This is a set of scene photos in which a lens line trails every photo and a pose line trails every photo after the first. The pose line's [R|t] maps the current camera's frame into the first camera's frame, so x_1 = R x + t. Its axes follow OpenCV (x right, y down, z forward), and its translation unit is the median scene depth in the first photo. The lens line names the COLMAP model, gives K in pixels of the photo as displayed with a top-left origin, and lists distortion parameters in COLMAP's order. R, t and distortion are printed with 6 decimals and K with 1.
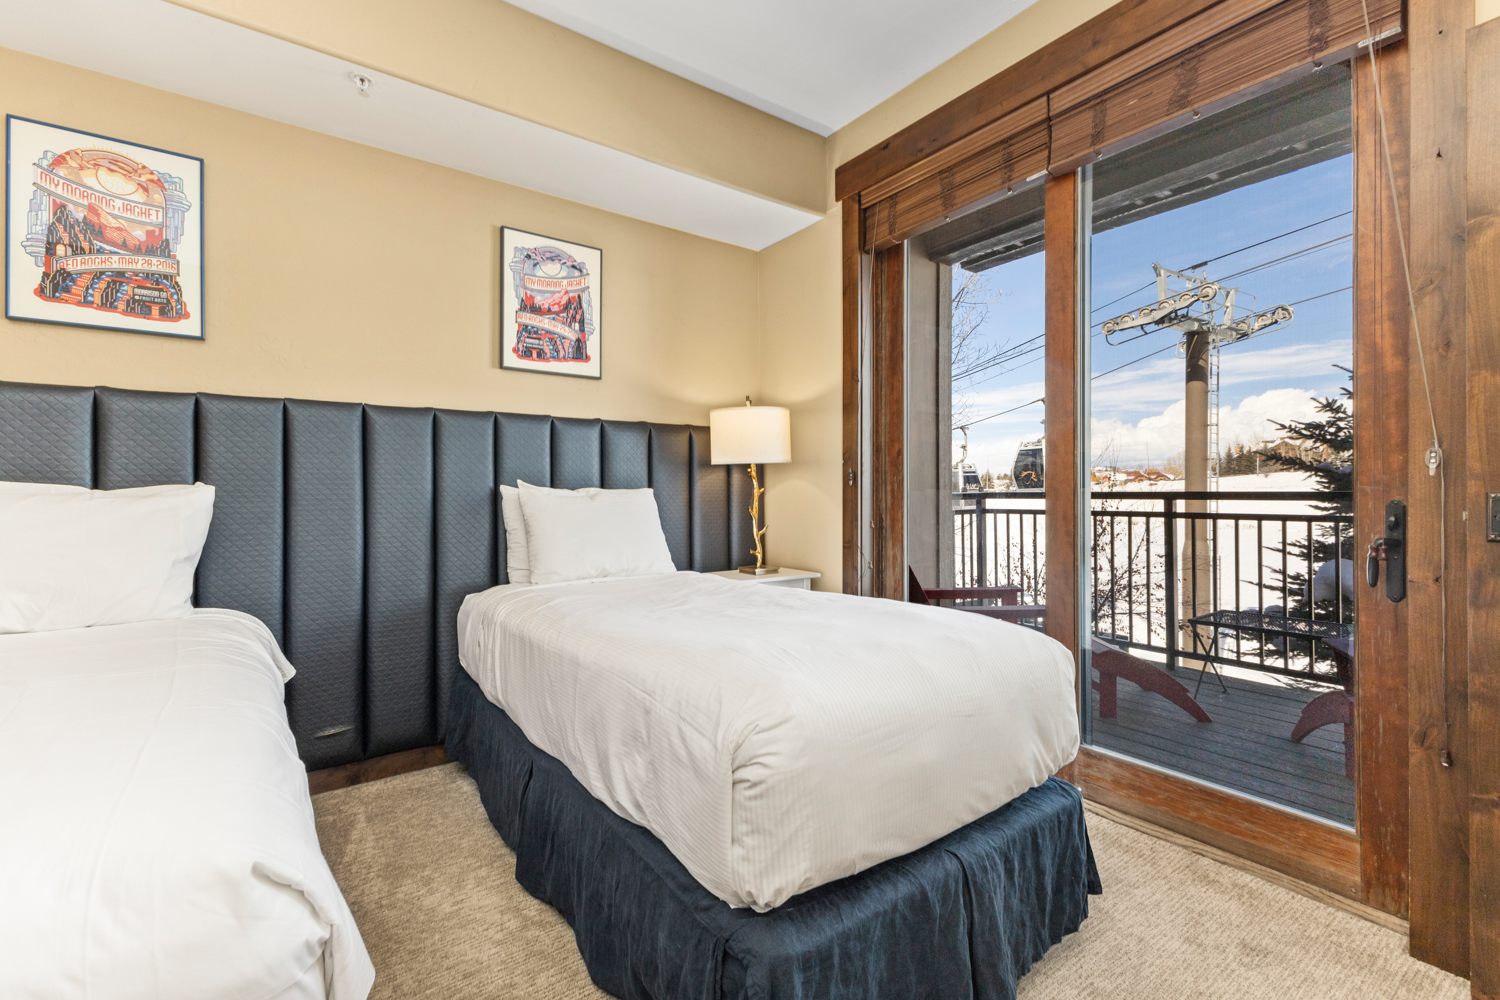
lens RADIAL K [[665.2, 0, 749.7], [0, 665.2, 492.6], [0, 0, 1]] dist [0.019262, -0.006720]
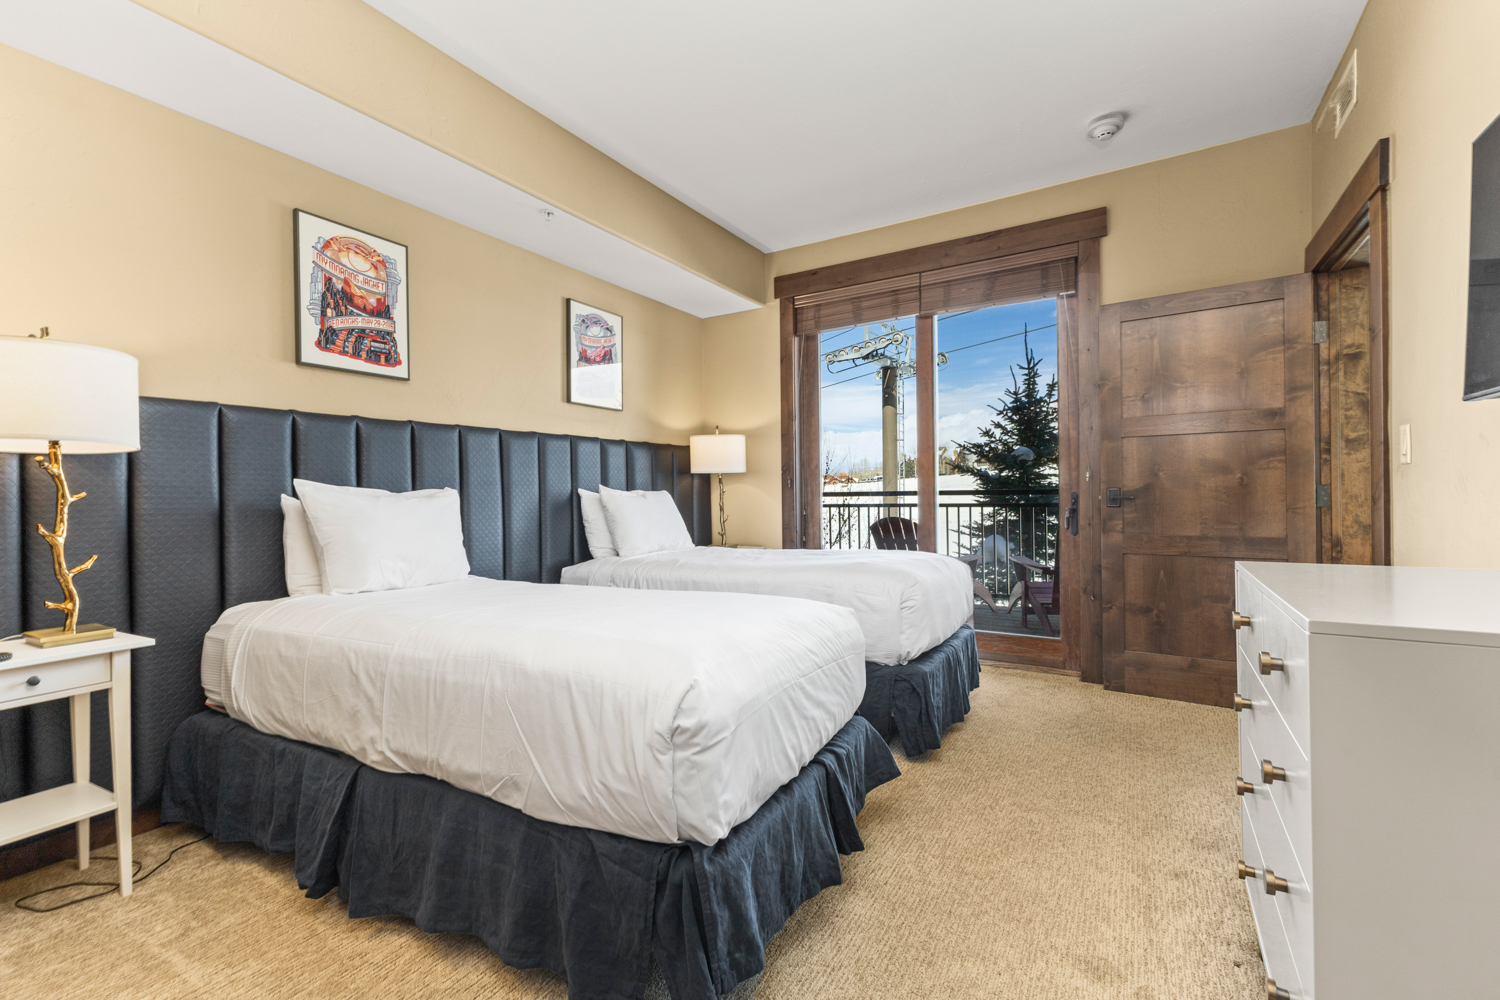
lens RADIAL K [[660.5, 0, 751.9], [0, 660.5, 495.3], [0, 0, 1]] dist [0.010618, -0.000183]
pose [[0.916885, -0.009823, 0.399032, -0.616368], [0.009921, 0.999949, 0.001819, 0.004362], [-0.399029, 0.002291, 0.916935, -0.414126]]
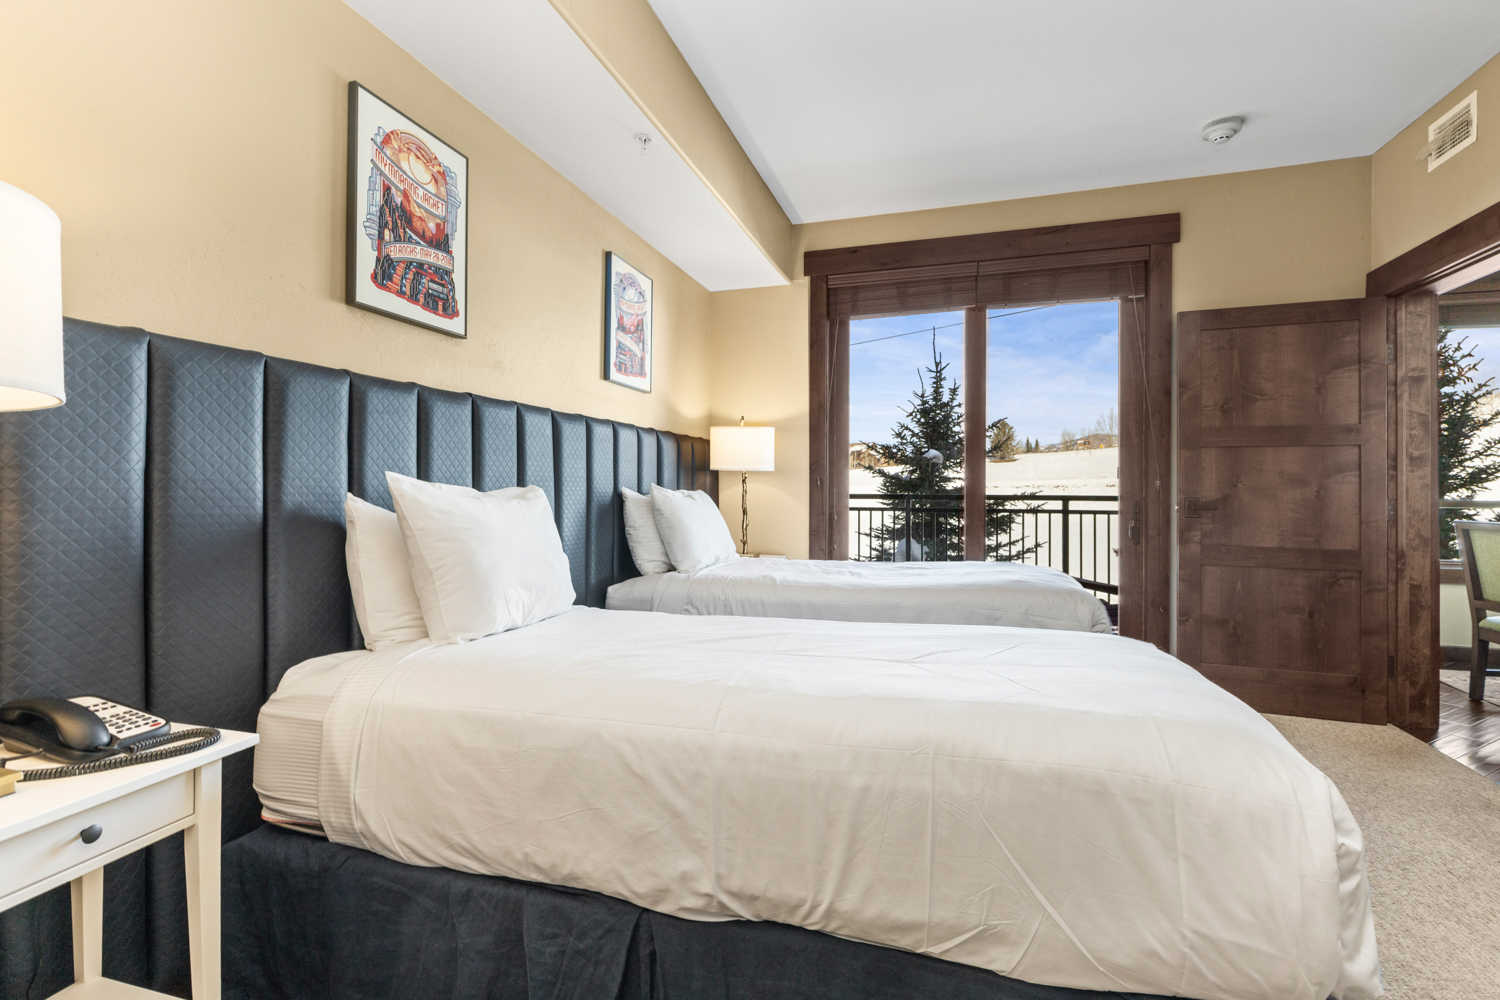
lens RADIAL K [[692.9, 0, 746.4], [0, 692.9, 488.8], [0, 0, 1]] dist [-0.013267, 0.000449]
pose [[0.803628, 0.009199, 0.595061, -0.932539], [-0.008993, 0.999954, -0.003313, -0.006909], [-0.595065, -0.002689, 0.803673, -0.051720]]
